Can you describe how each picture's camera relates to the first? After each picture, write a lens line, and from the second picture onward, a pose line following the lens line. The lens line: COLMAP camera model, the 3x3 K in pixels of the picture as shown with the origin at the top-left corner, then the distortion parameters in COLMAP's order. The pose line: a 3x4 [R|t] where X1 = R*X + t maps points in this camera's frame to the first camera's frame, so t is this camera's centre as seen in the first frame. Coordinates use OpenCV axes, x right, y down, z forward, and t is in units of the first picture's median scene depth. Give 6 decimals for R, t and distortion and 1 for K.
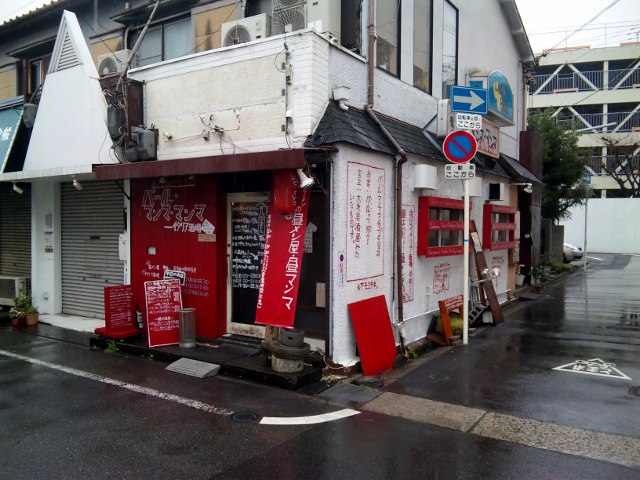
lens RADIAL K [[564.3, 0, 320.0], [0, 564.3, 240.0], [0, 0, 1]] dist [0.005744, -0.005137]
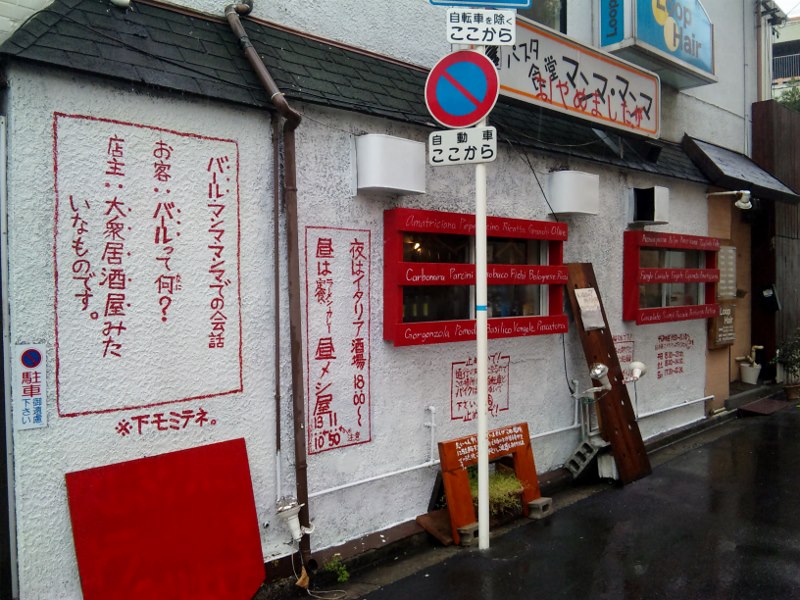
lens RADIAL K [[705.4, 0, 400.0], [0, 705.4, 300.0], [0, 0, 1]] dist [0.005744, -0.005137]
pose [[0.974080, -0.006932, -0.226097, 0.322152], [0.007150, 0.999974, 0.000148, -0.005606], [0.226090, -0.001760, 0.974105, 0.469424]]
